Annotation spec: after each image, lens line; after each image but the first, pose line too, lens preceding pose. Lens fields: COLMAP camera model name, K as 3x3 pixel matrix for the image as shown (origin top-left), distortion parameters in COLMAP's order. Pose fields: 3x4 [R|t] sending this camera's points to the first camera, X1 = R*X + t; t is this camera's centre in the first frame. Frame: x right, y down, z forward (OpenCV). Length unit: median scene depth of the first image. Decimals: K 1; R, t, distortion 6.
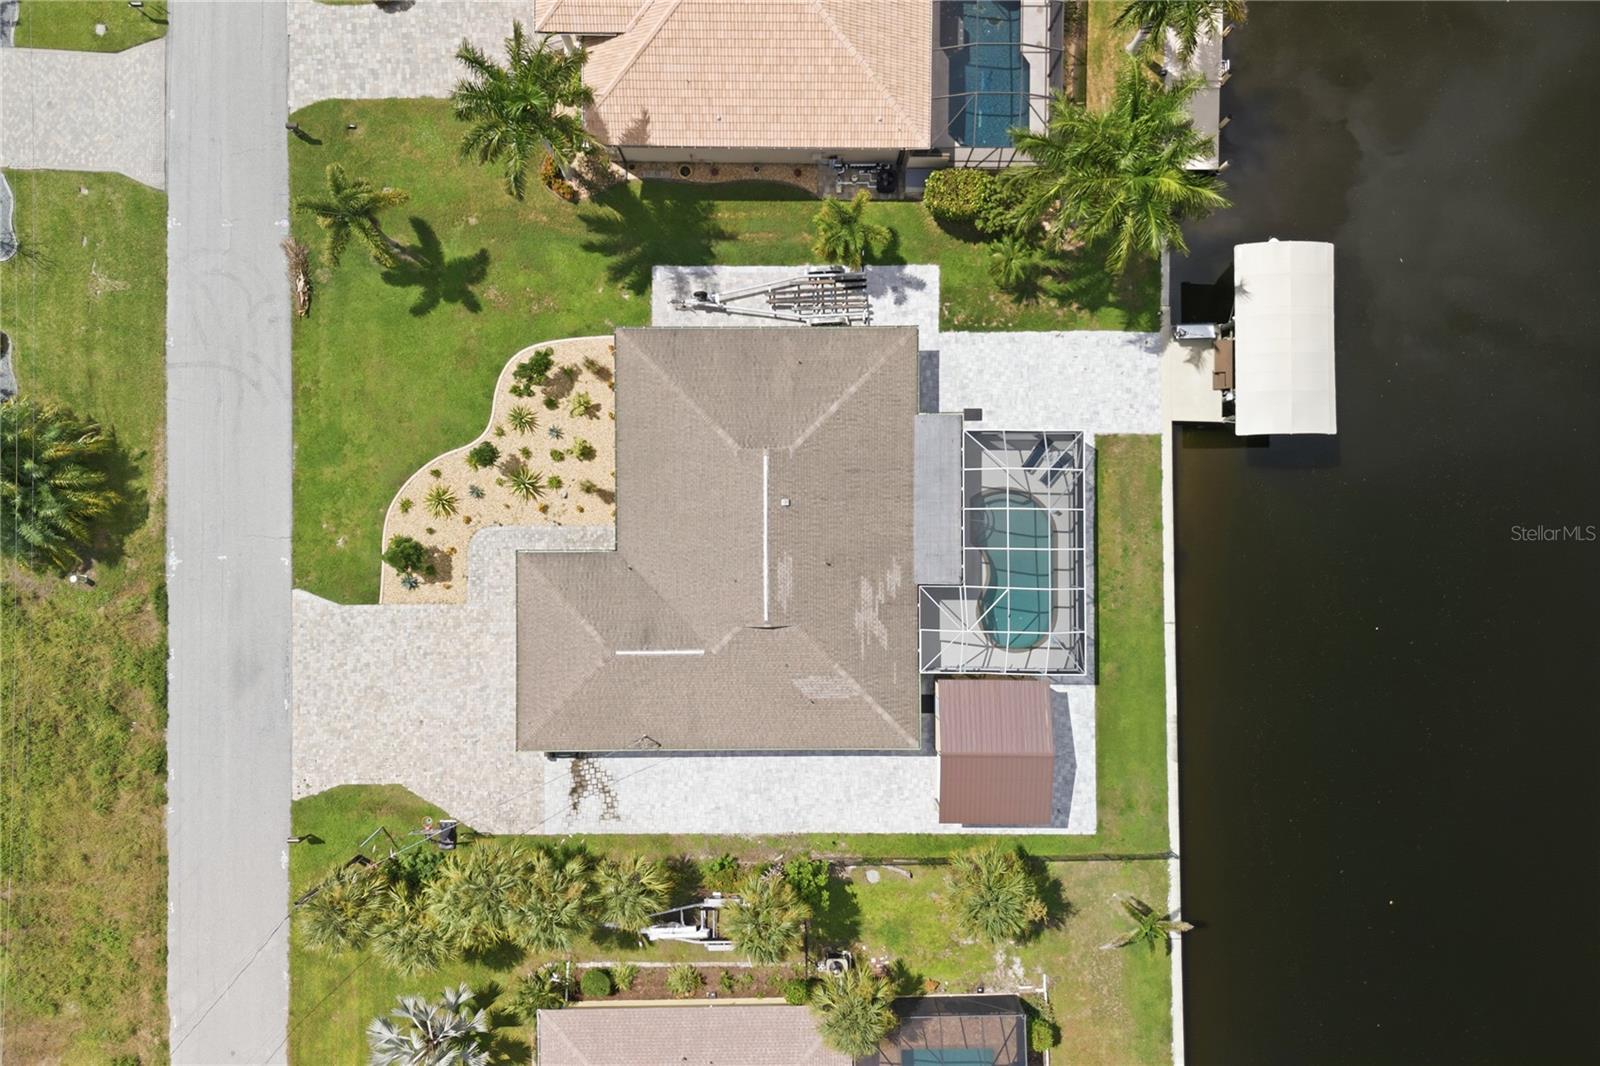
lens RADIAL K [[1175.0, 0, 803.5], [0, 1175.0, 538.0], [0, 0, 1]] dist [0.057022, -0.051153]
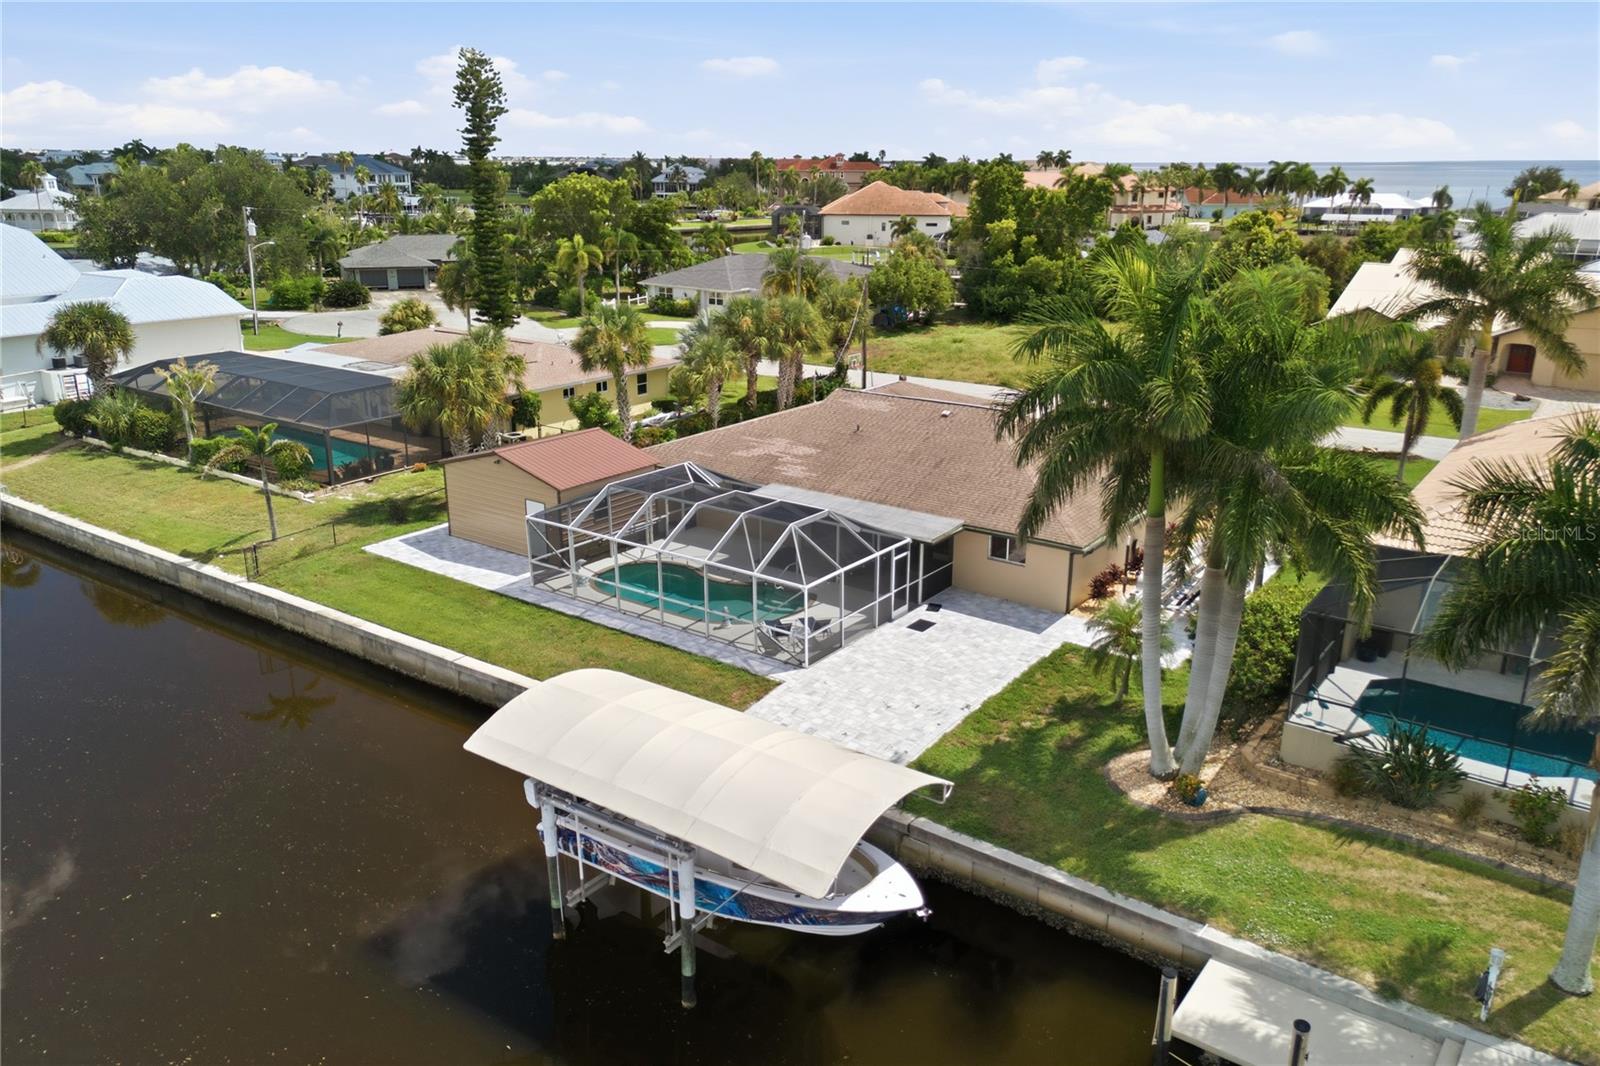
lens RADIAL K [[1175.0, 0, 803.5], [0, 1175.0, 538.0], [0, 0, 1]] dist [0.057022, -0.051153]
pose [[-0.583336, 0.239463, -0.776129, 0.669018], [-0.812222, -0.167466, 0.558794, -0.401366], [0.003835, 0.956354, 0.292186, 0.771530]]
